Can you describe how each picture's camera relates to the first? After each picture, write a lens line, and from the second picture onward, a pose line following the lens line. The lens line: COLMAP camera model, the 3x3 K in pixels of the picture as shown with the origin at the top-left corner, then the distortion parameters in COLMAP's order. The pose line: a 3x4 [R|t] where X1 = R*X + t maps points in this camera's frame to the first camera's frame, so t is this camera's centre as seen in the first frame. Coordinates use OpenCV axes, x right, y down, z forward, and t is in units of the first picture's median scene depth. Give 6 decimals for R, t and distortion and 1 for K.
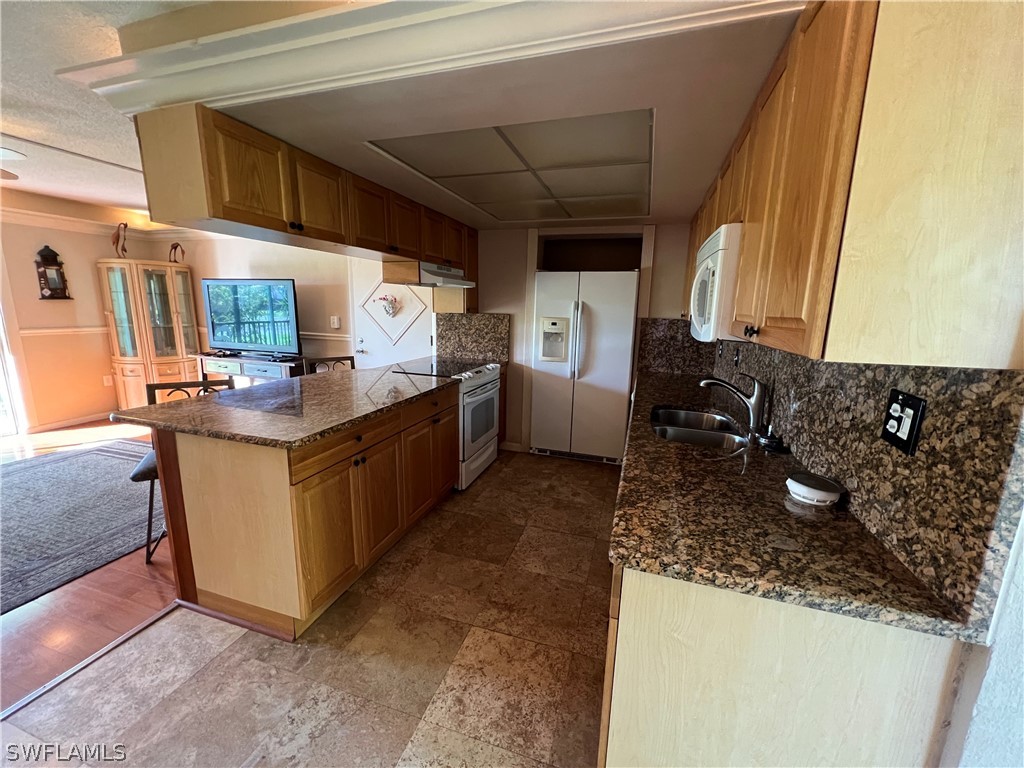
lens RADIAL K [[410.7, 0, 510.3], [0, 410.7, 385.4], [0, 0, 1]] dist [-0.002823, 0.001196]
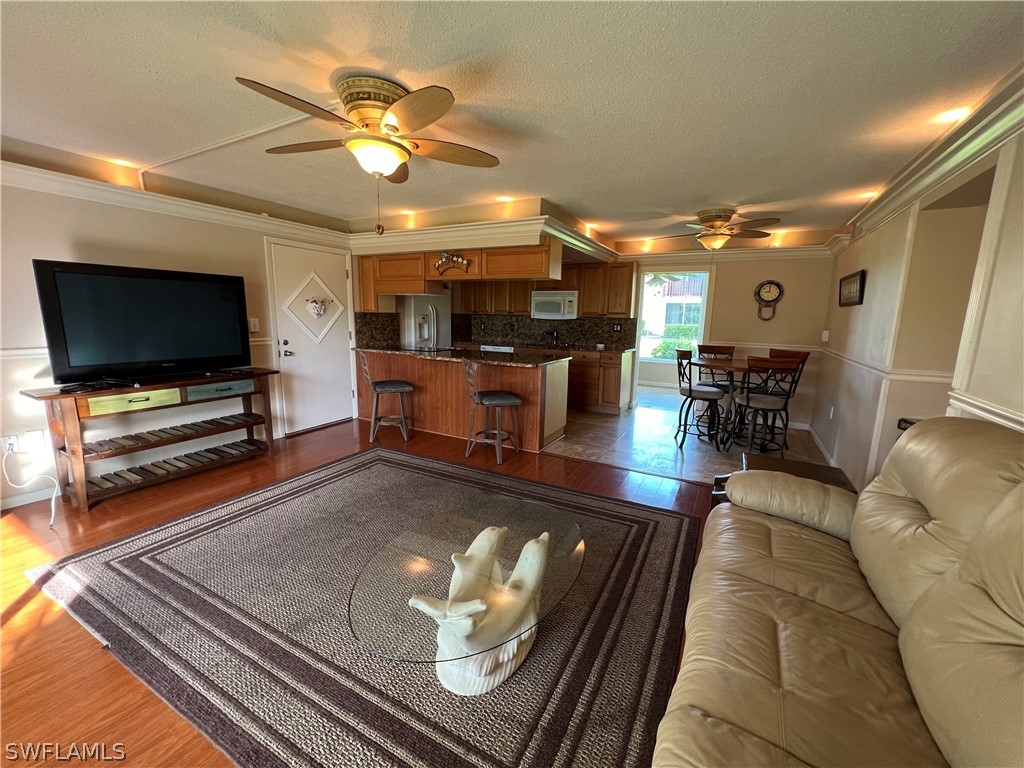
lens RADIAL K [[410.7, 0, 509.7], [0, 410.7, 380.6], [0, 0, 1]] dist [-0.002823, 0.001196]
pose [[0.193154, -0.177297, 0.965017, -1.323751], [0.171632, 0.974479, 0.144682, -0.075117], [-0.966040, 0.137682, 0.218655, 0.298718]]
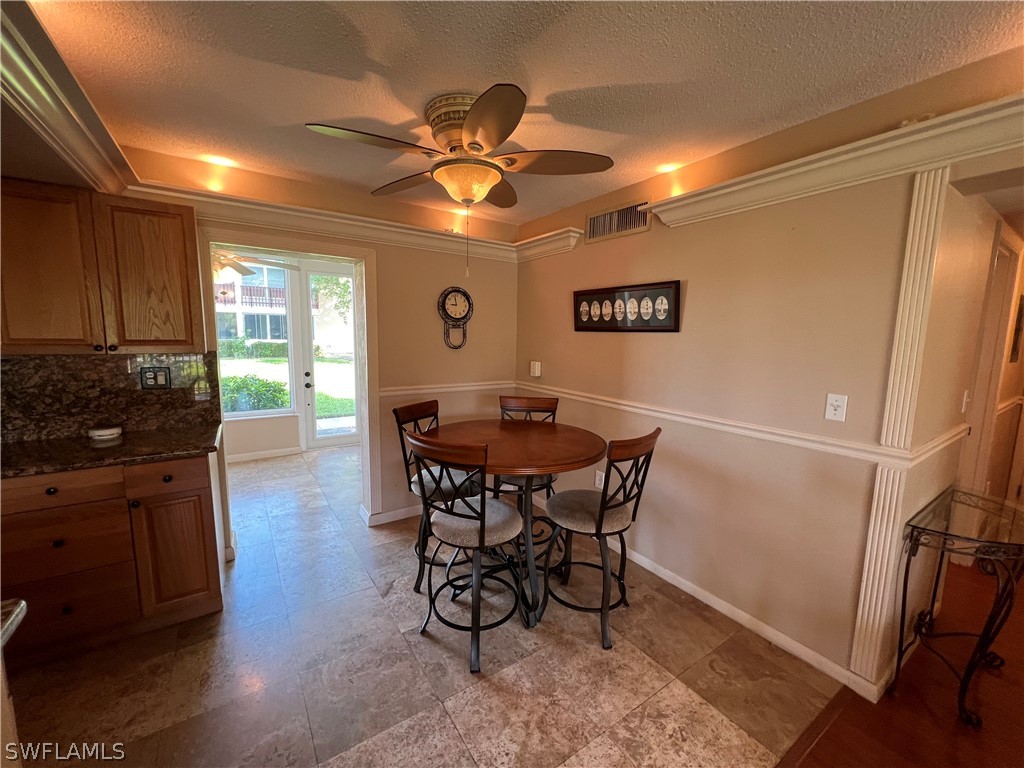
lens RADIAL K [[410.7, 0, 512.8], [0, 410.7, 385.1], [0, 0, 1]] dist [-0.002823, 0.001196]
pose [[-0.788505, -0.115403, 0.604104, -0.510270], [0.079735, 0.954767, 0.286465, -0.092735], [-0.609838, 0.274048, -0.743637, 0.343532]]
